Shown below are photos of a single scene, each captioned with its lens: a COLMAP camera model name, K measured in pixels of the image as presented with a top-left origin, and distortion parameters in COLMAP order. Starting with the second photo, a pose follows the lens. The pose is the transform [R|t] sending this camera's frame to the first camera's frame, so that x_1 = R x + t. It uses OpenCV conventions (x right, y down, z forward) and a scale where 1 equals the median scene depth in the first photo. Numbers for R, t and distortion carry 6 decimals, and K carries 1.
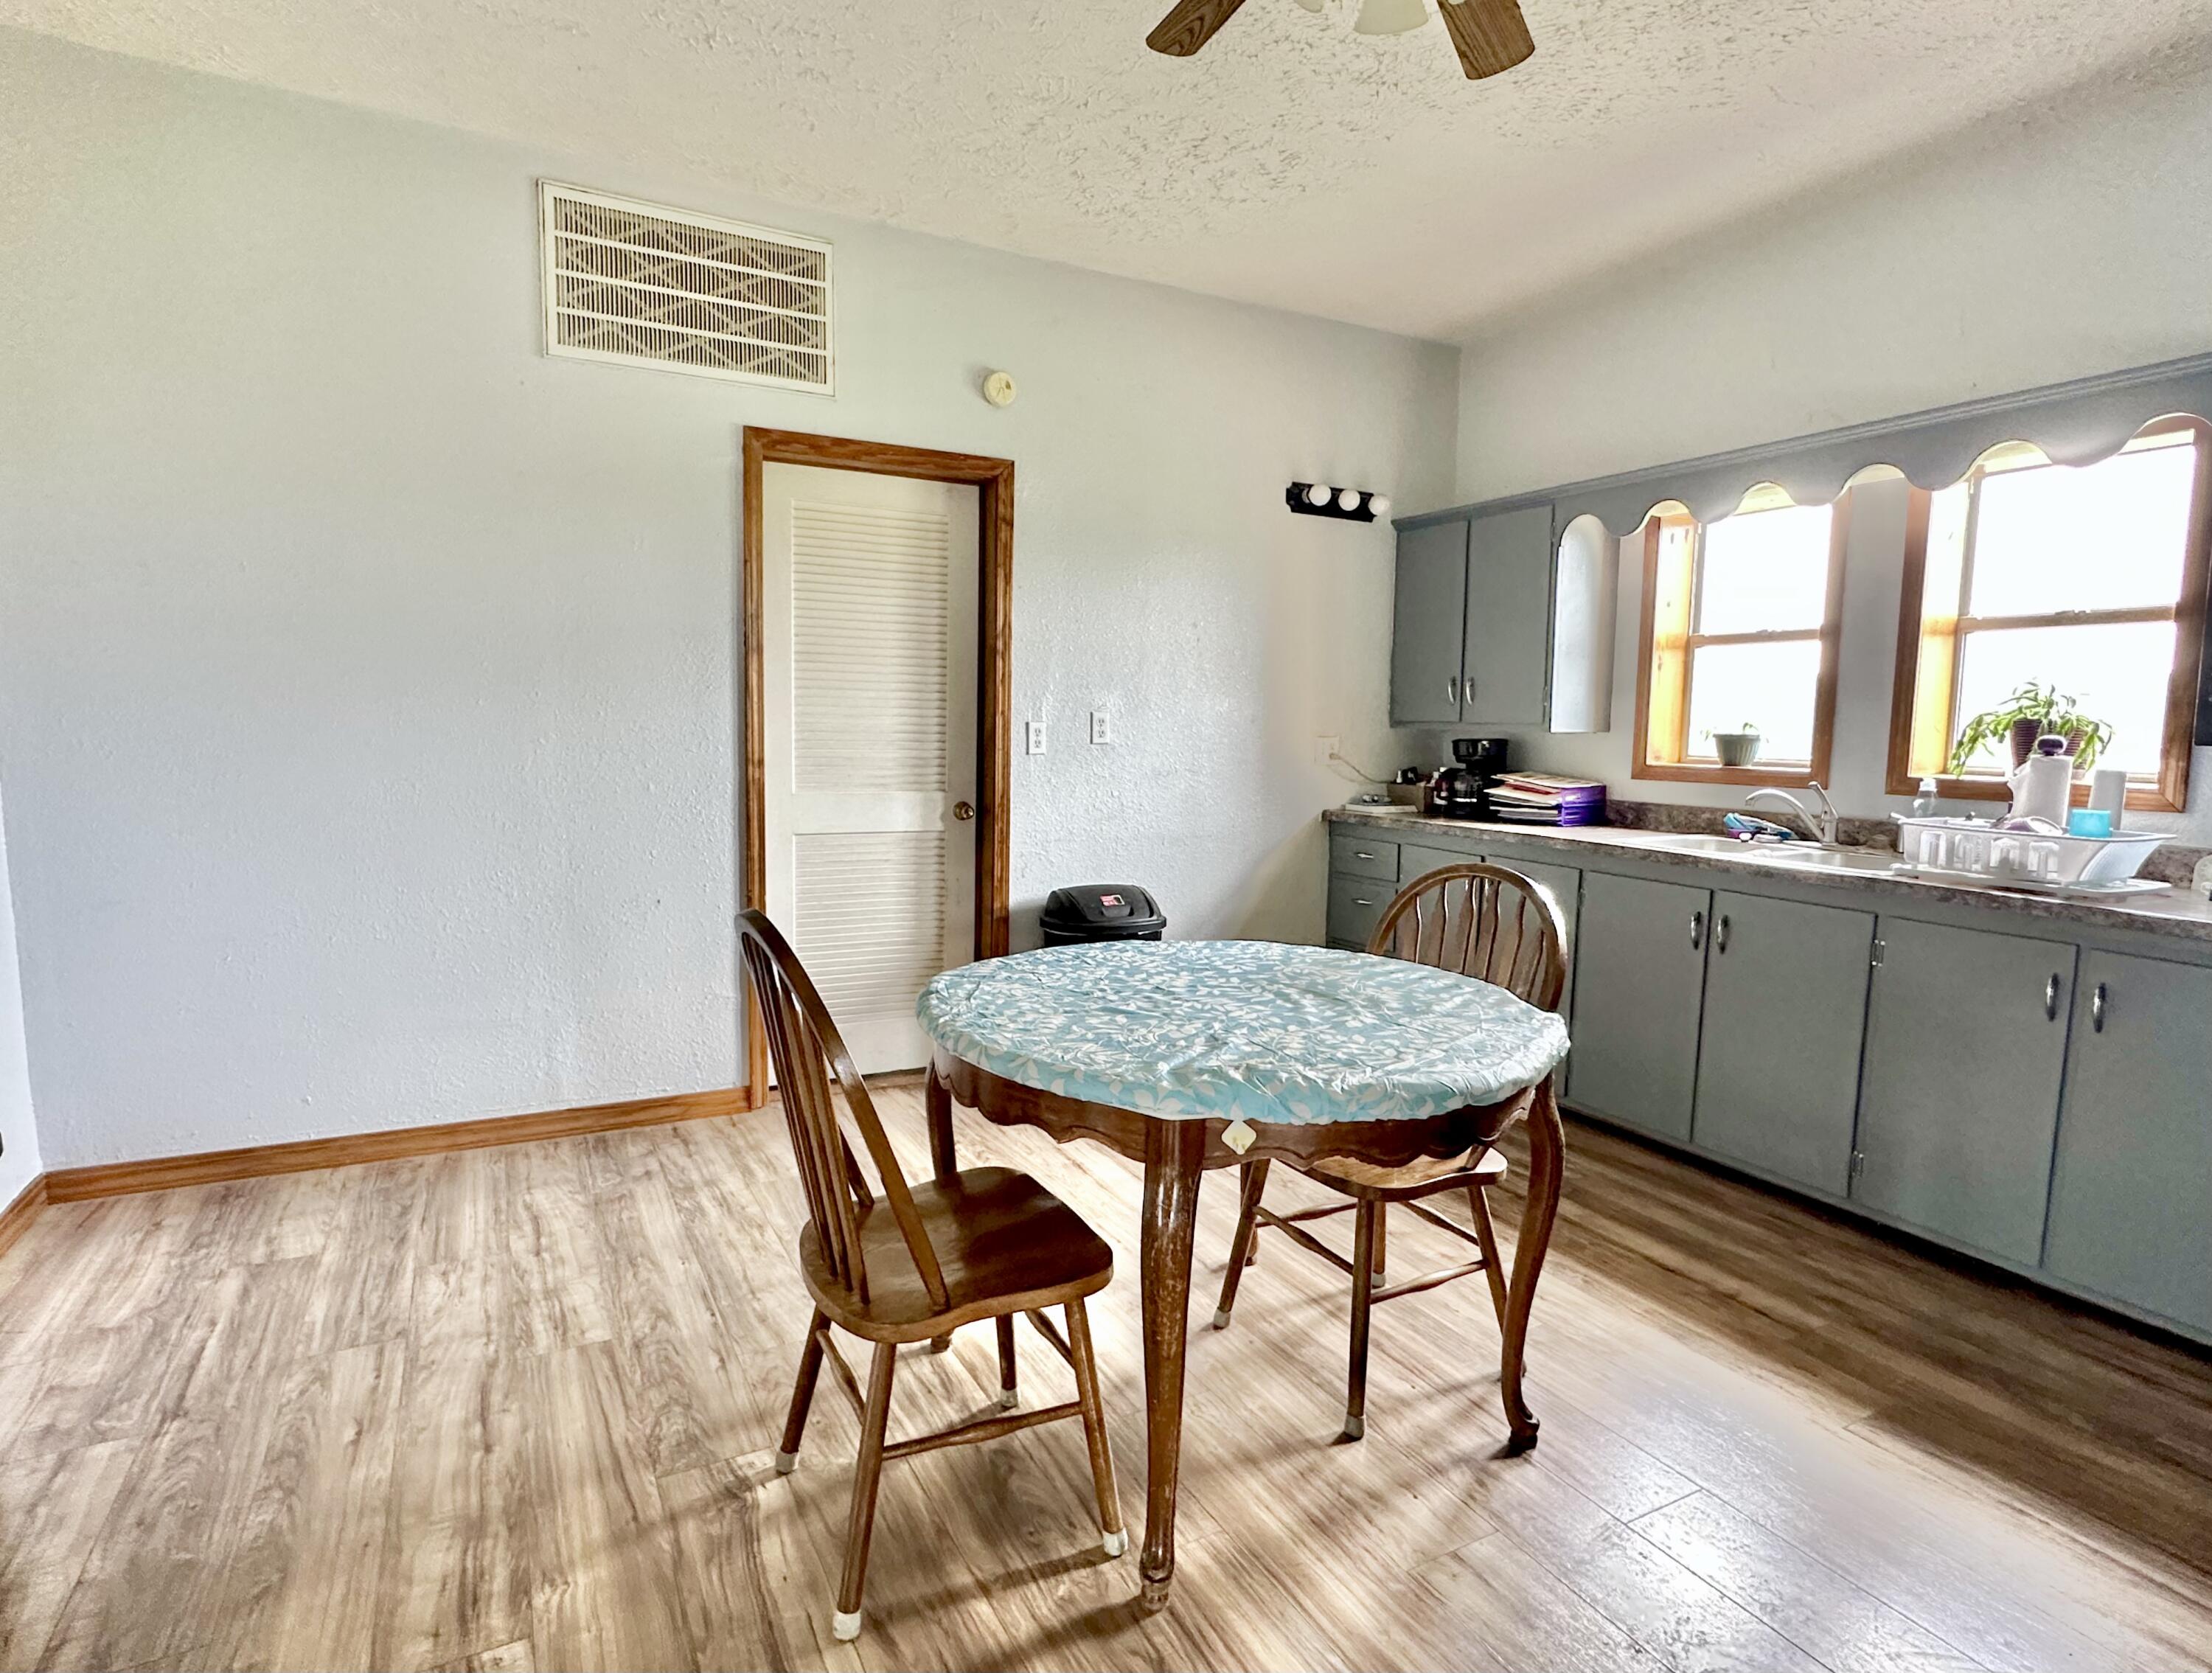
lens RADIAL K [[1155.7, 0, 1098.7], [0, 1155.7, 836.3], [0, 0, 1]] dist [0.006497, 0.001222]
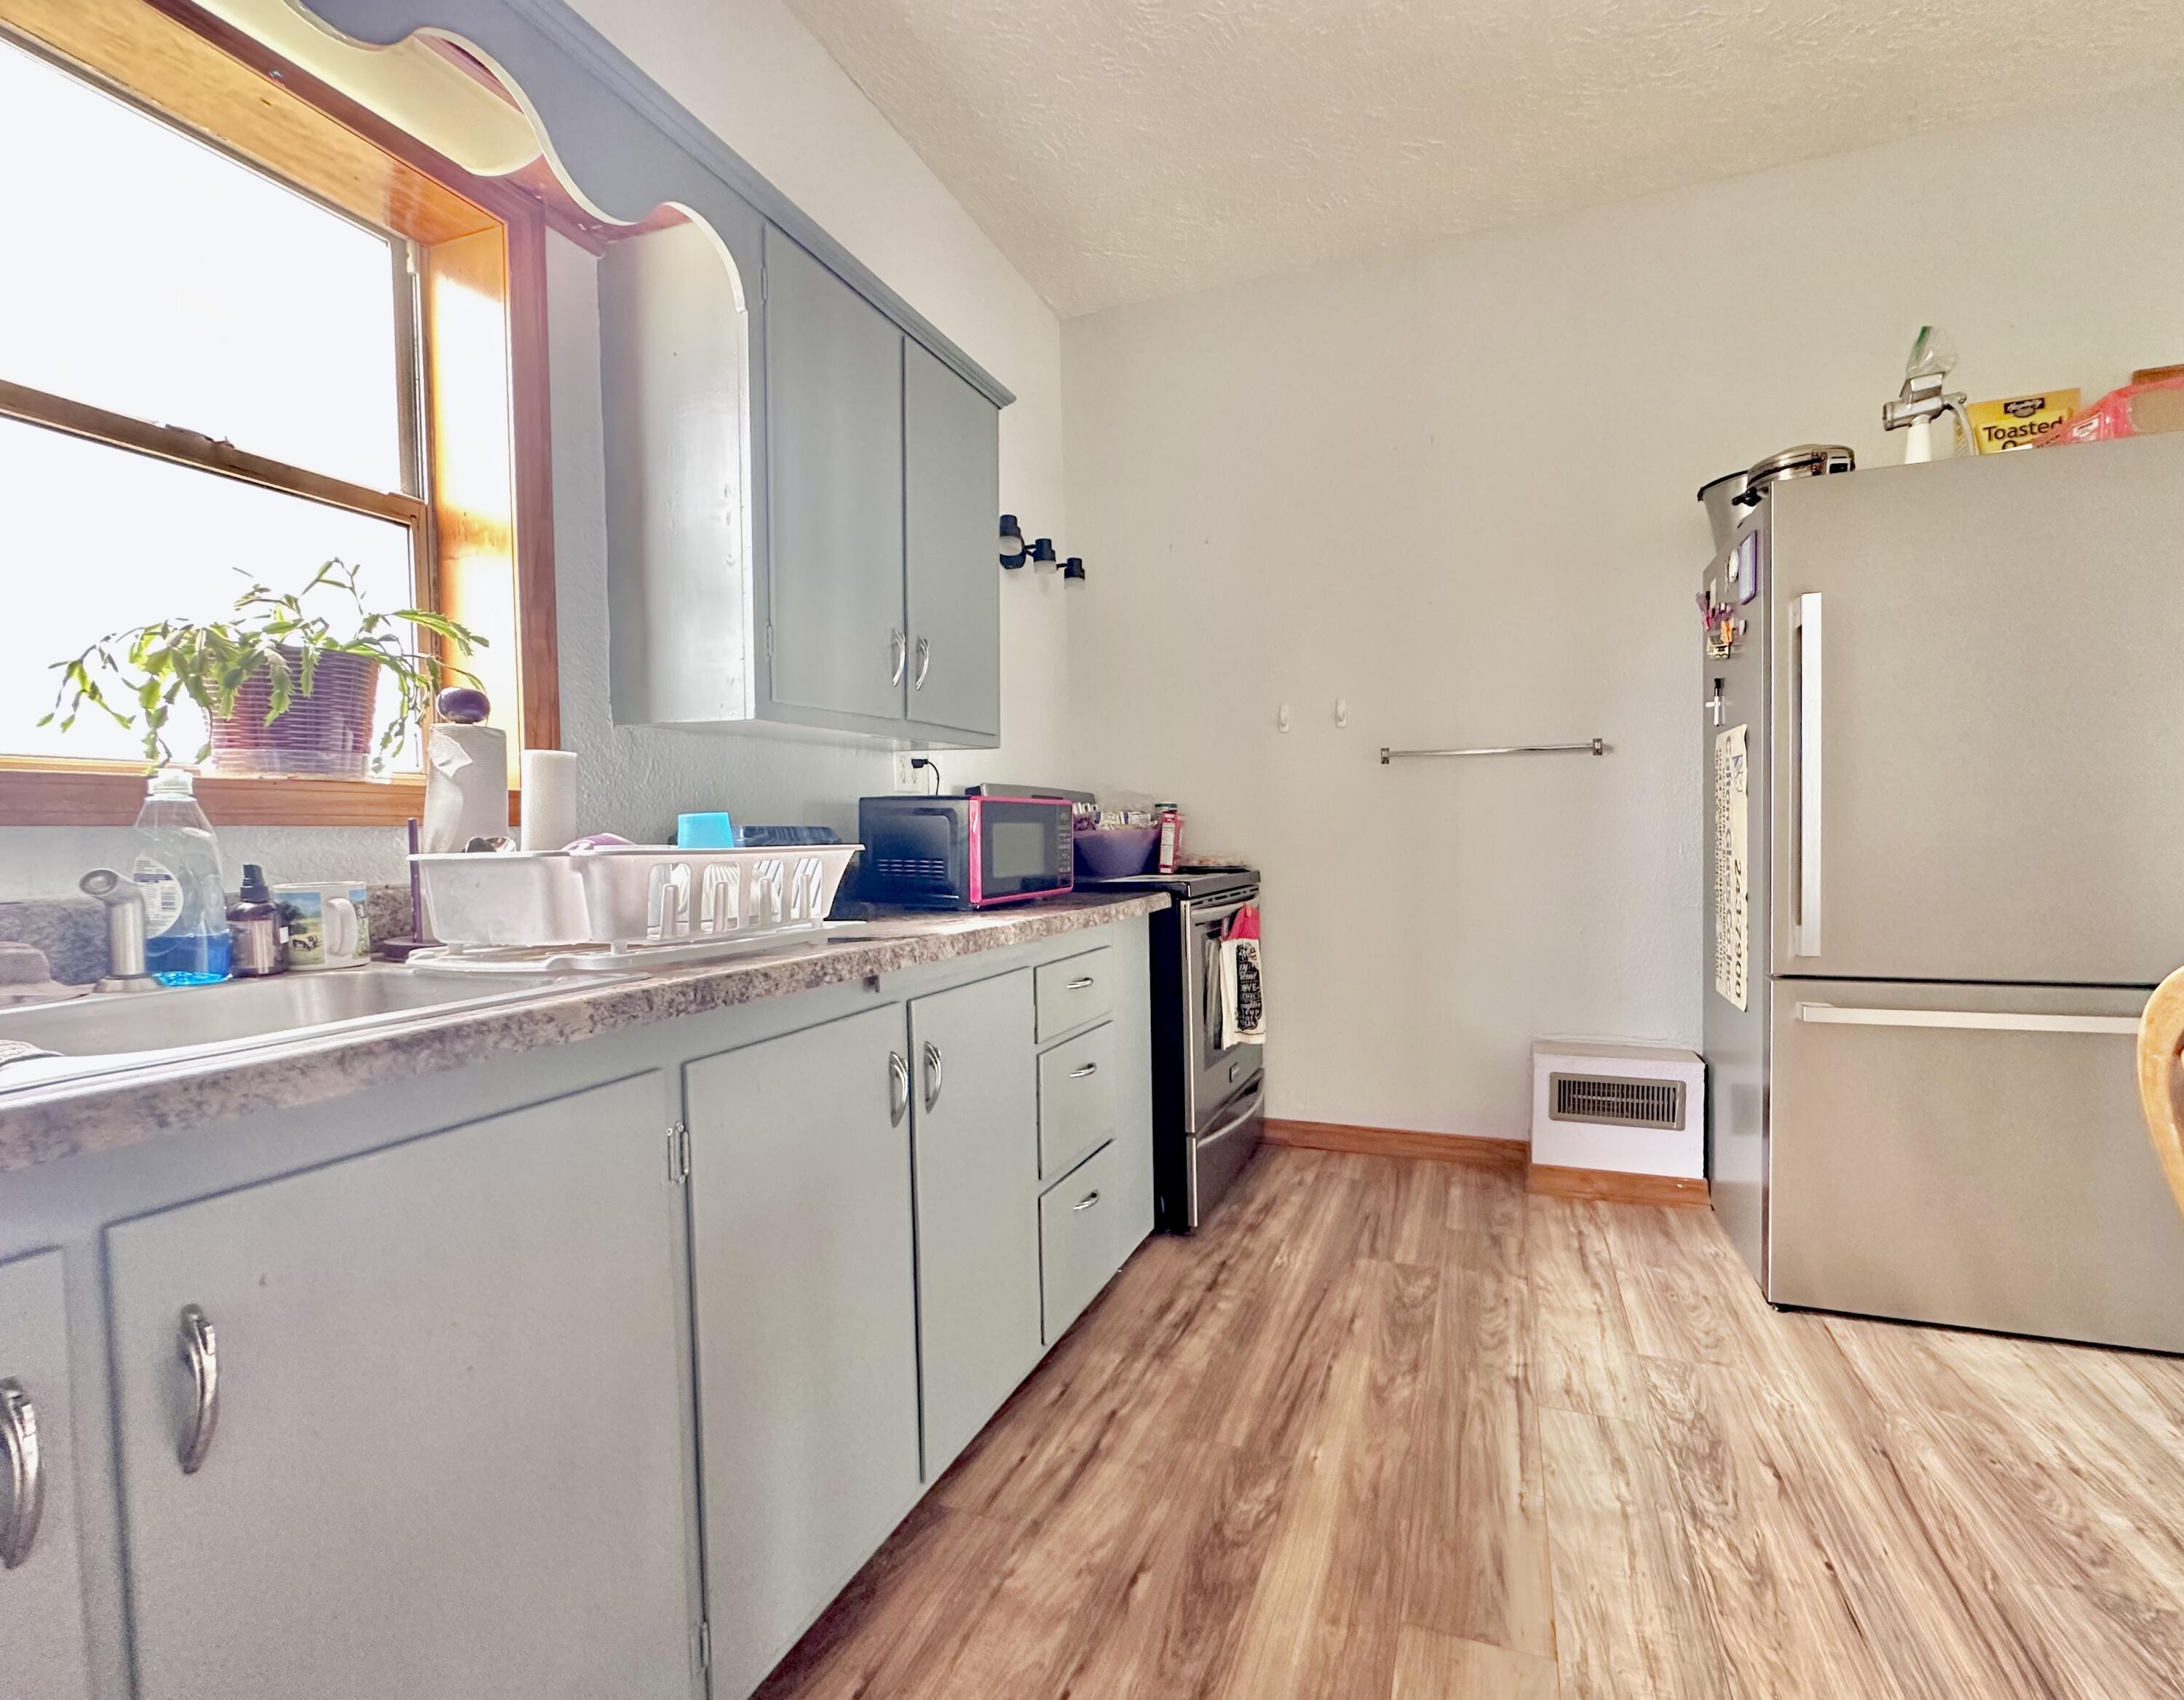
lens RADIAL K [[985.2, 0, 1088.3], [0, 985.2, 860.3], [0, 0, 1]] dist [-0.017996, 0.001193]
pose [[-0.662586, -0.038885, 0.747976, 0.391886], [0.079627, 0.989335, 0.121969, -0.050213], [-0.744741, 0.140374, -0.652423, 1.436693]]
